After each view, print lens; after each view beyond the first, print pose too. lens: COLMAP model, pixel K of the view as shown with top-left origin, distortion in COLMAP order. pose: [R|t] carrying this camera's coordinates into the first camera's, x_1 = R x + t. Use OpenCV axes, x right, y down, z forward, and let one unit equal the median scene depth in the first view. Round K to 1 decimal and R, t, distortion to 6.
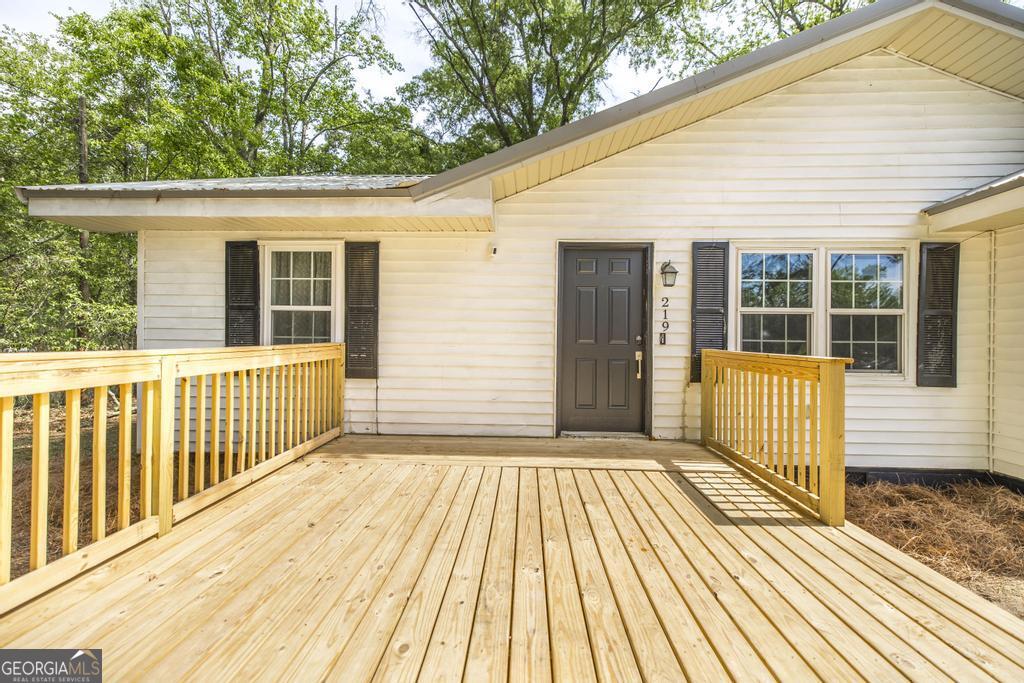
lens RADIAL K [[436.4, 0, 511.1], [0, 436.4, 338.7], [0, 0, 1]] dist [-0.000689, 0.000013]
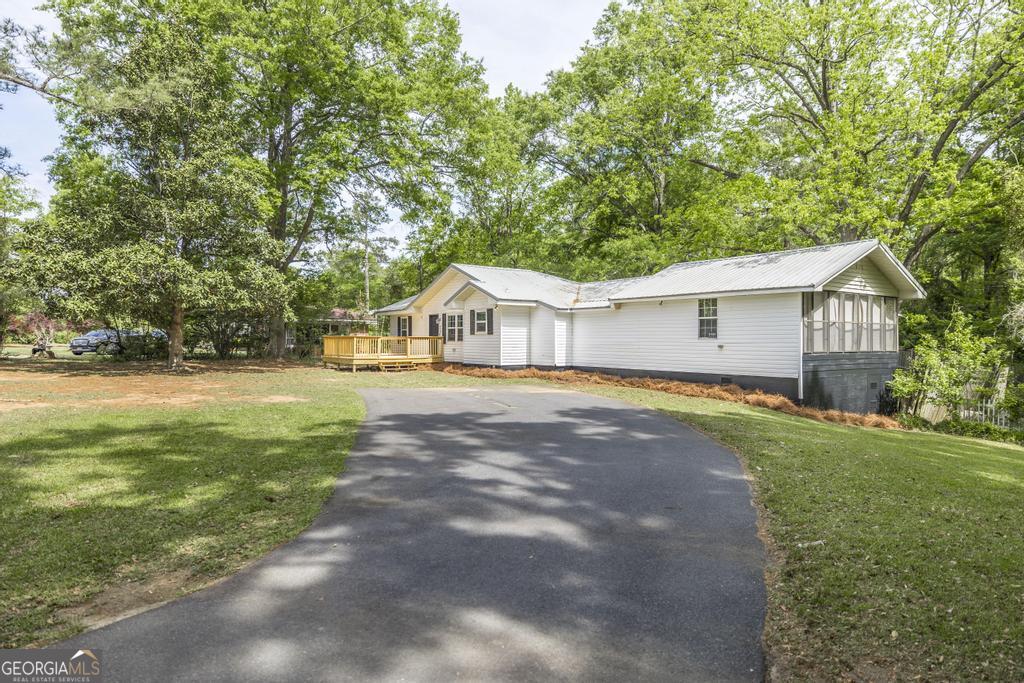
lens RADIAL K [[625.2, 0, 515.1], [0, 625.2, 342.7], [0, 0, 1]] dist [0.007063, -0.000851]
pose [[0.616983, -0.010647, -0.786905, 6.006024], [0.002137, 0.999927, -0.011854, 0.161904], [0.786974, 0.005632, 0.616961, -2.433946]]
